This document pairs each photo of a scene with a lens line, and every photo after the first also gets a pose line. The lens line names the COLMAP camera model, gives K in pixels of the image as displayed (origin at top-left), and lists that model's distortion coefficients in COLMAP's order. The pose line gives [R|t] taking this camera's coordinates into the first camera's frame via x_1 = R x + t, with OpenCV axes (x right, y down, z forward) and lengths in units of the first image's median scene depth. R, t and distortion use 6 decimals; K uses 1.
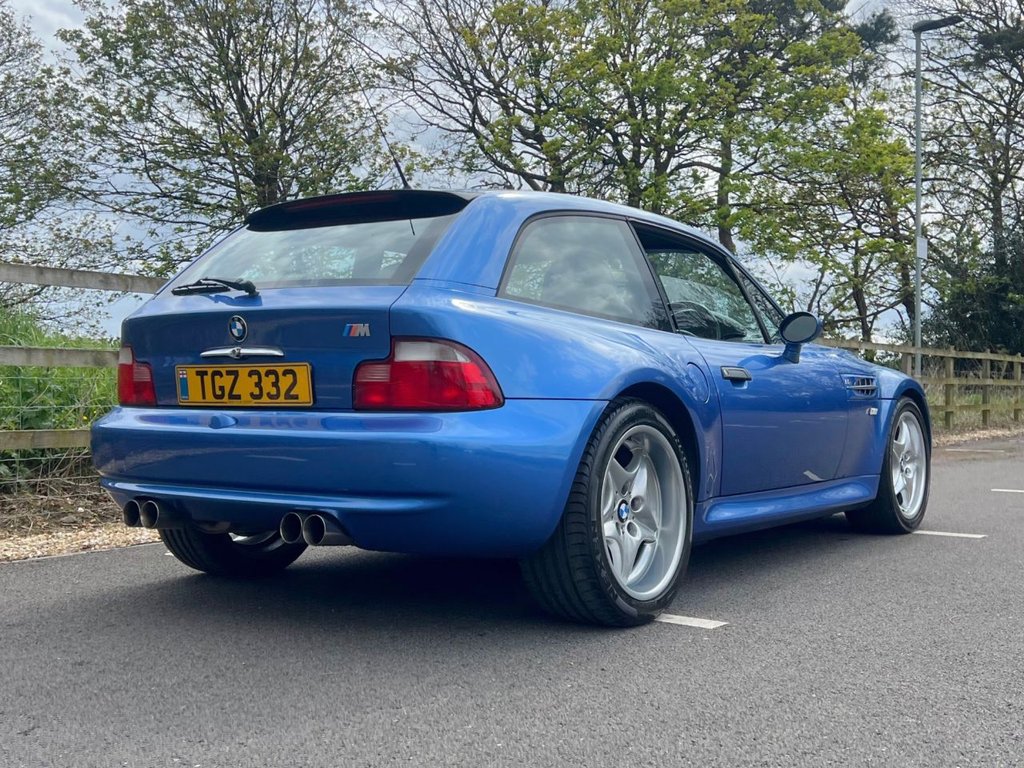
lens RADIAL K [[1177.3, 0, 512.9], [0, 1177.3, 423.1], [0, 0, 1]] dist [0.067762, -0.045029]
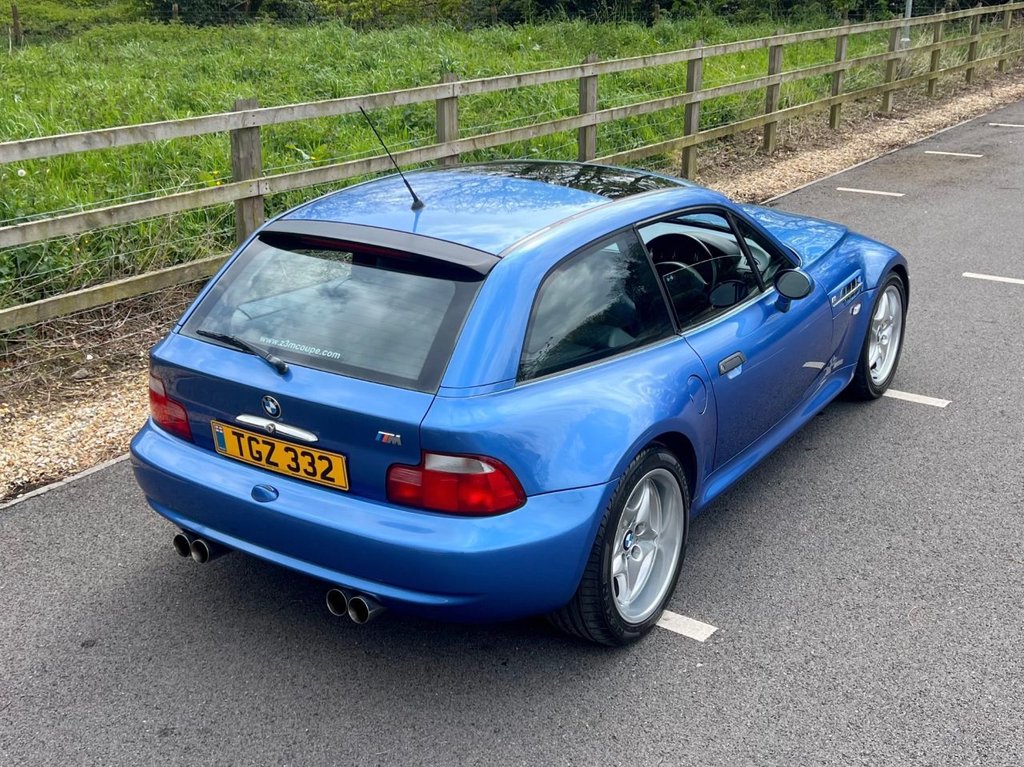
lens RADIAL K [[1189.3, 0, 529.8], [0, 1189.3, 380.9], [0, 0, 1]] dist [0.054651, -0.065838]
pose [[0.999105, -0.019582, 0.037493, -0.039734], [0.007236, 0.952442, 0.304635, -0.423776], [-0.041676, -0.304091, 0.951731, -0.023612]]
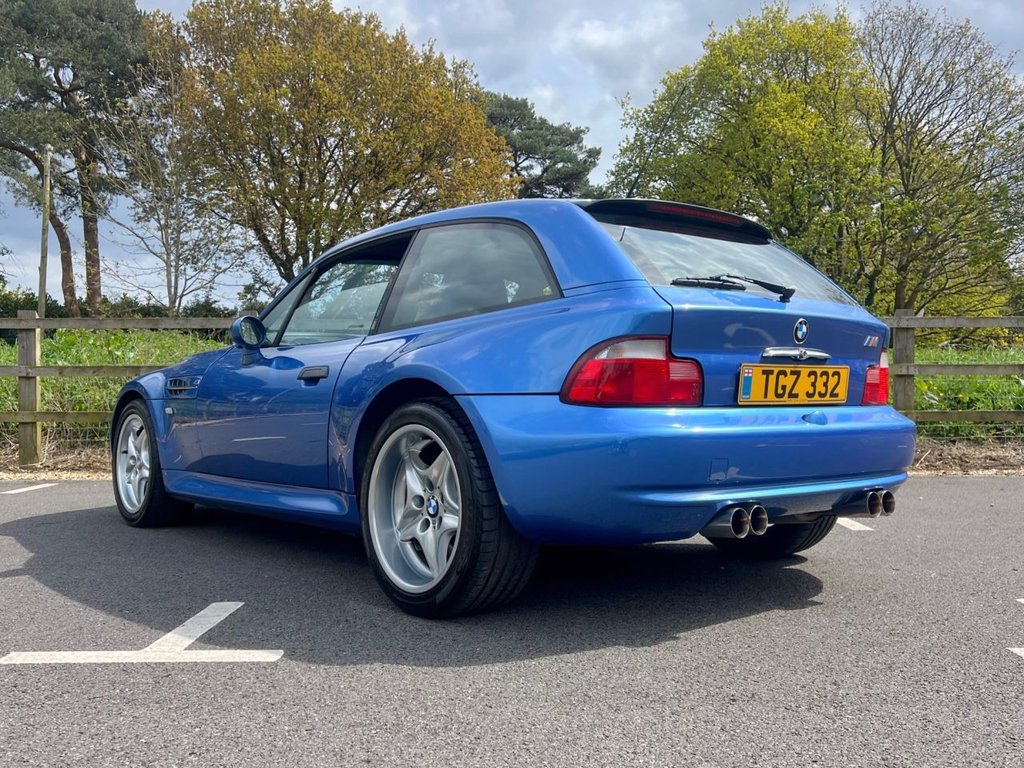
lens RADIAL K [[1249.0, 0, 488.5], [0, 1249.0, 385.4], [0, 0, 1]] dist [0.026603, -0.033071]
pose [[0.224960, 0.000219, 0.974368, -1.379156], [0.022424, 0.999734, -0.005401, -0.031275], [-0.974110, 0.023064, 0.224895, 1.013035]]
